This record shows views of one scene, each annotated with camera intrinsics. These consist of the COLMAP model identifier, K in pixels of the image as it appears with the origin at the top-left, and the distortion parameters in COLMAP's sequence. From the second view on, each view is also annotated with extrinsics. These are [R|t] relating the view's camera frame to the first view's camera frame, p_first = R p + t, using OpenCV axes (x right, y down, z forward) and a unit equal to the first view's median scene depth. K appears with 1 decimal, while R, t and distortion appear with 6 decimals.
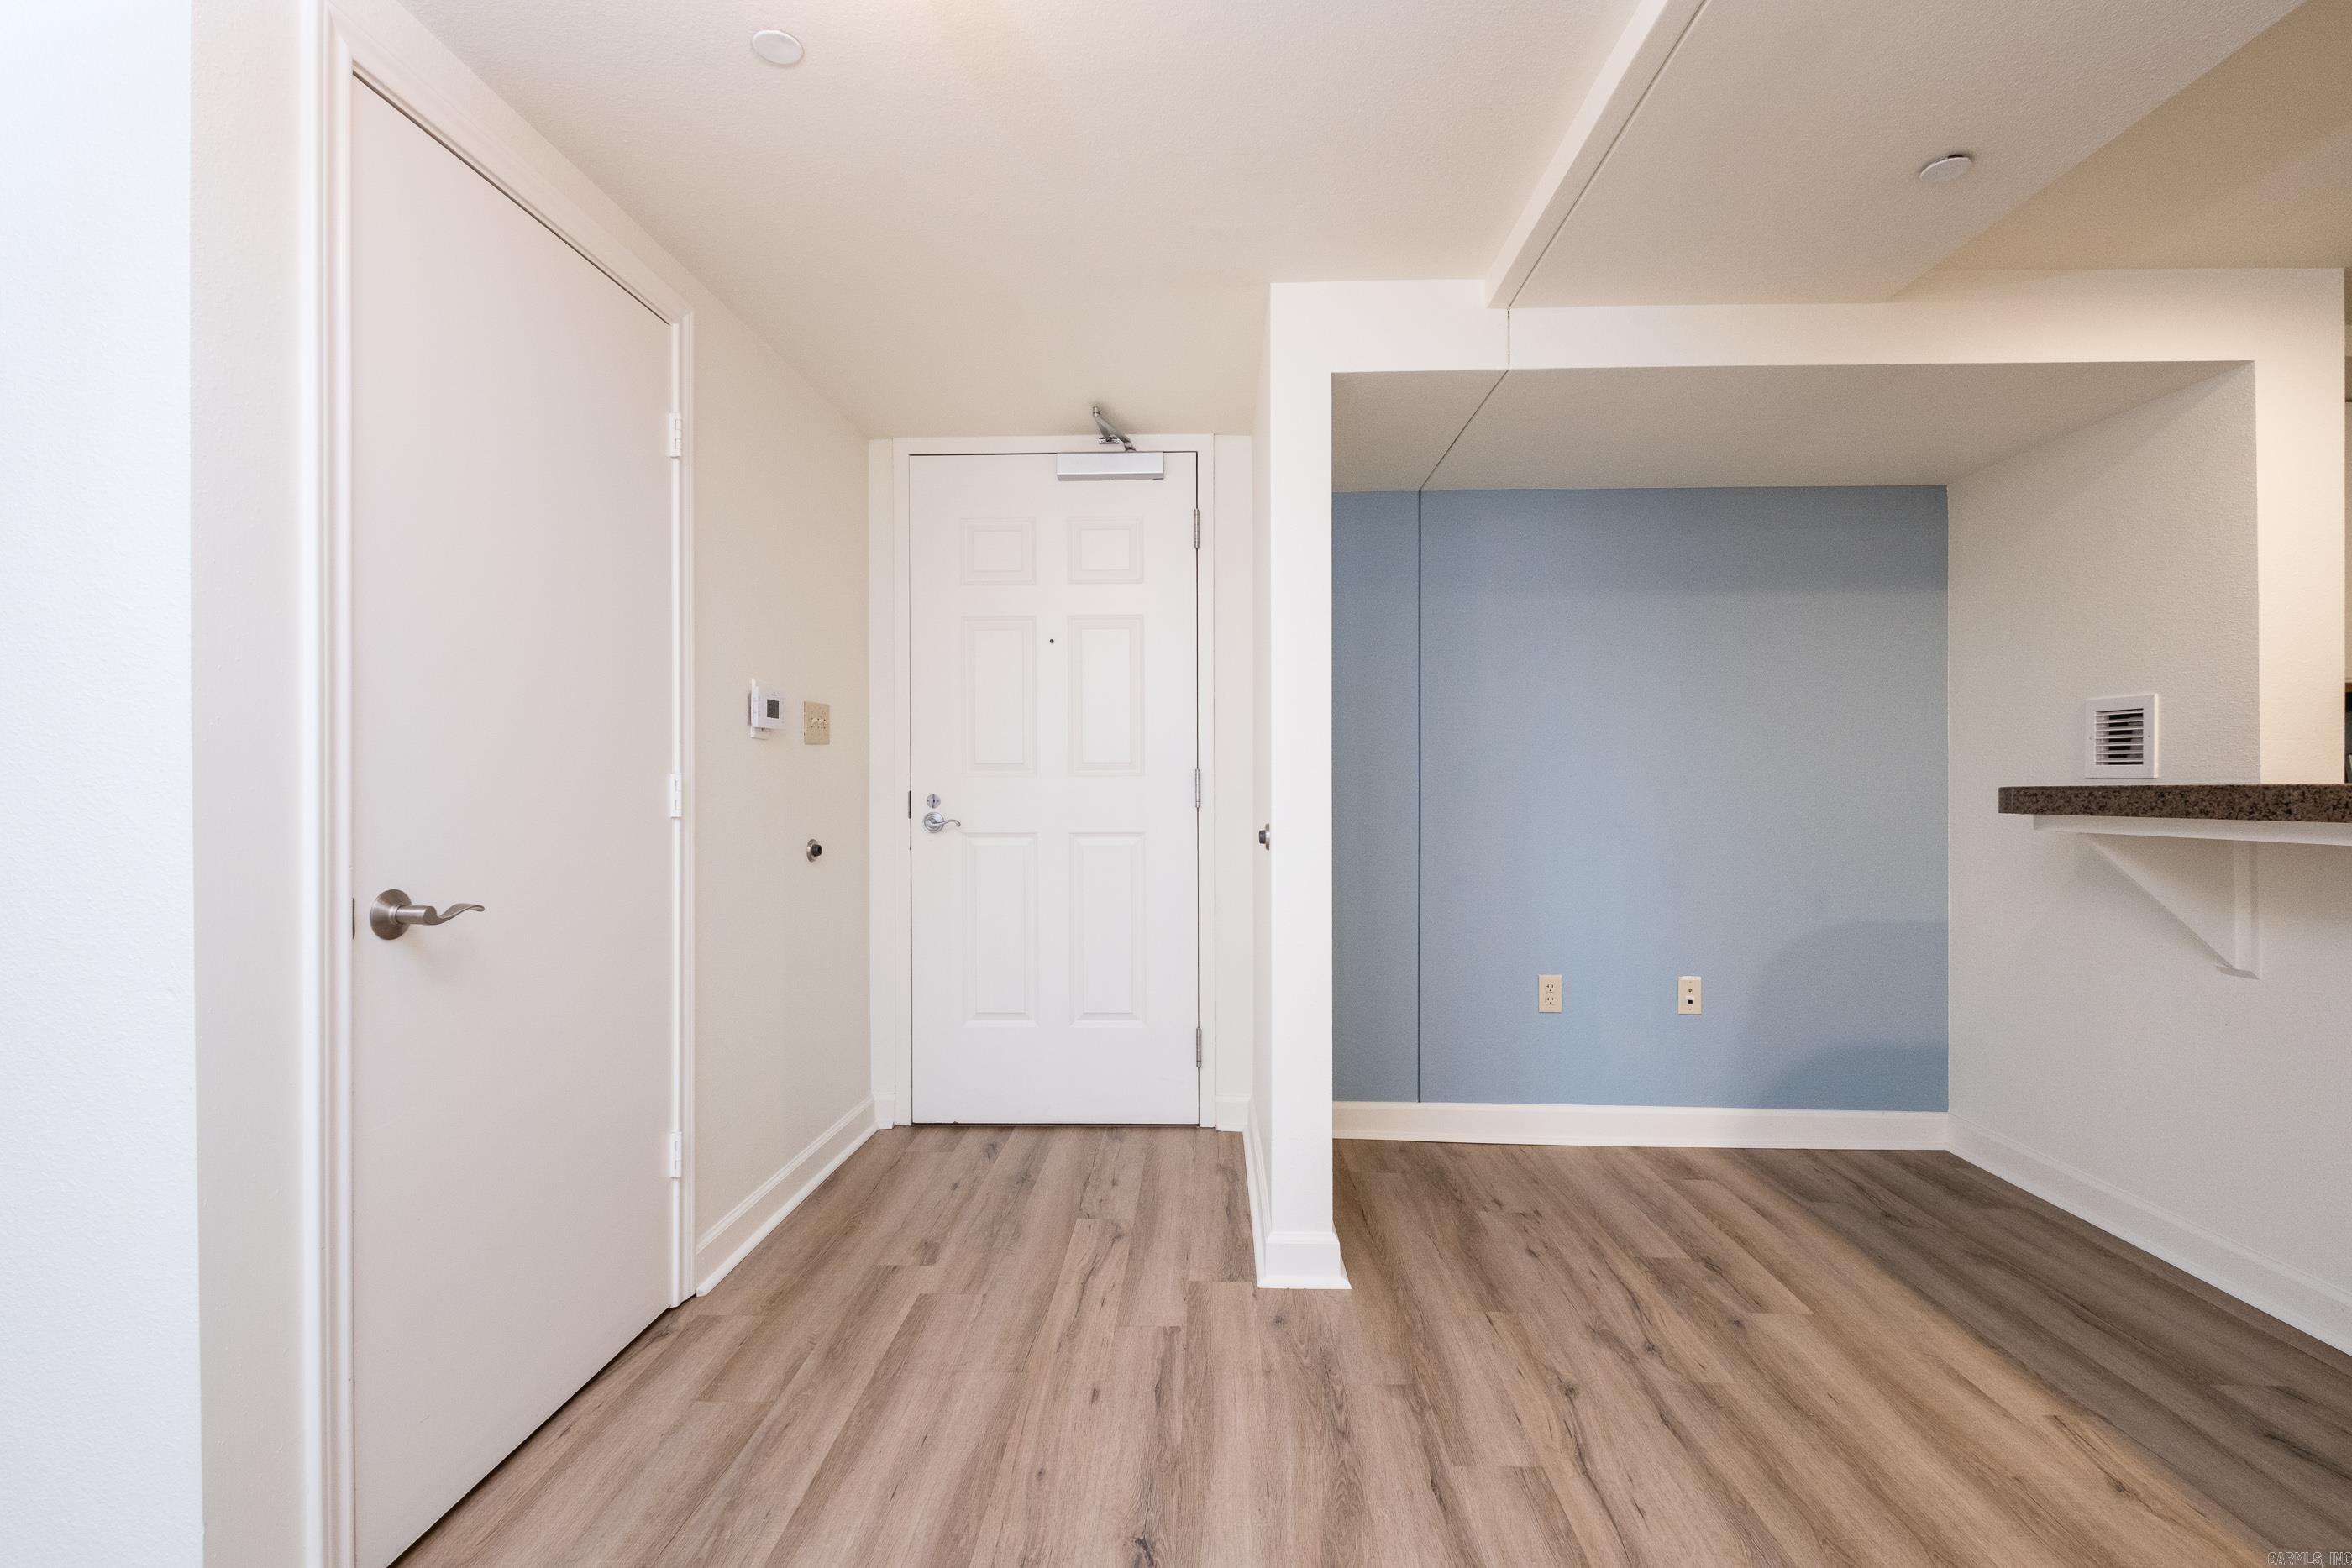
lens RADIAL K [[1121.1, 0, 1167.6], [0, 1121.1, 787.8], [0, 0, 1]] dist [0.000527, -0.005039]
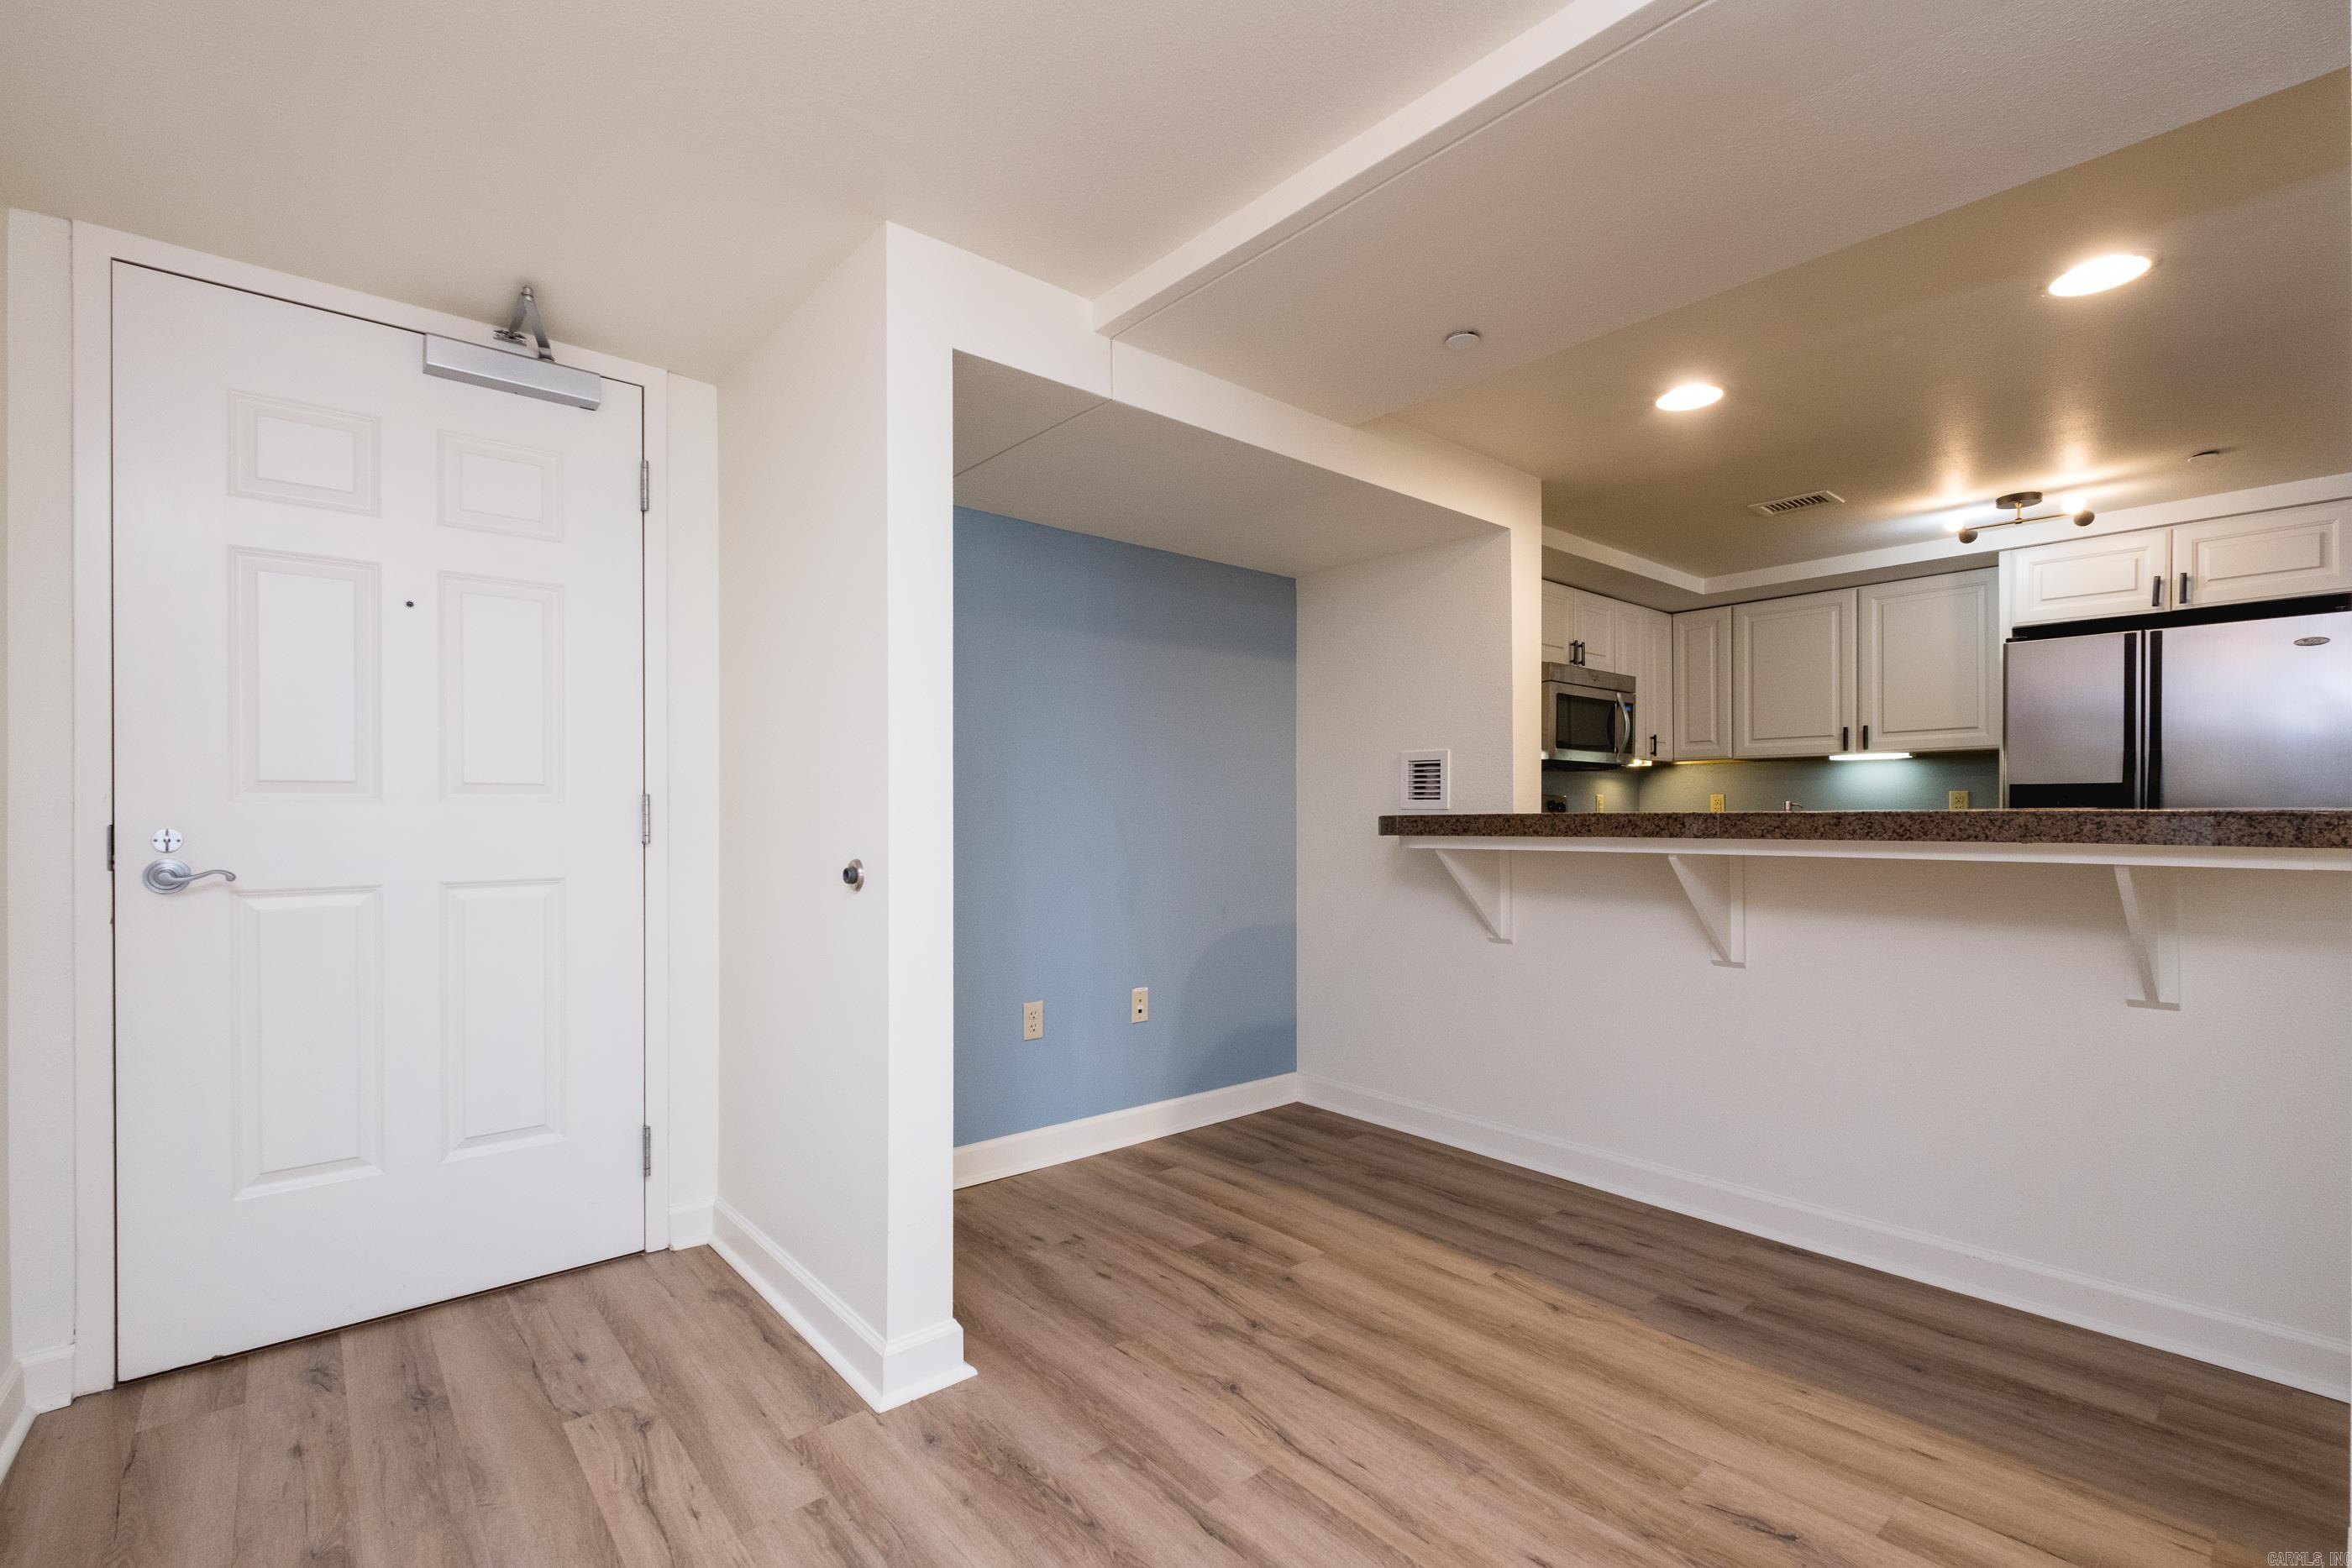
lens RADIAL K [[1094.4, 0, 1262.9], [0, 1094.4, 812.8], [0, 0, 1]] dist [0.005187, -0.005531]
pose [[0.696043, -0.000061, 0.718000, -0.297090], [0.003023, 0.999991, -0.002845, -0.001345], [-0.717994, 0.004151, 0.696037, 0.210564]]
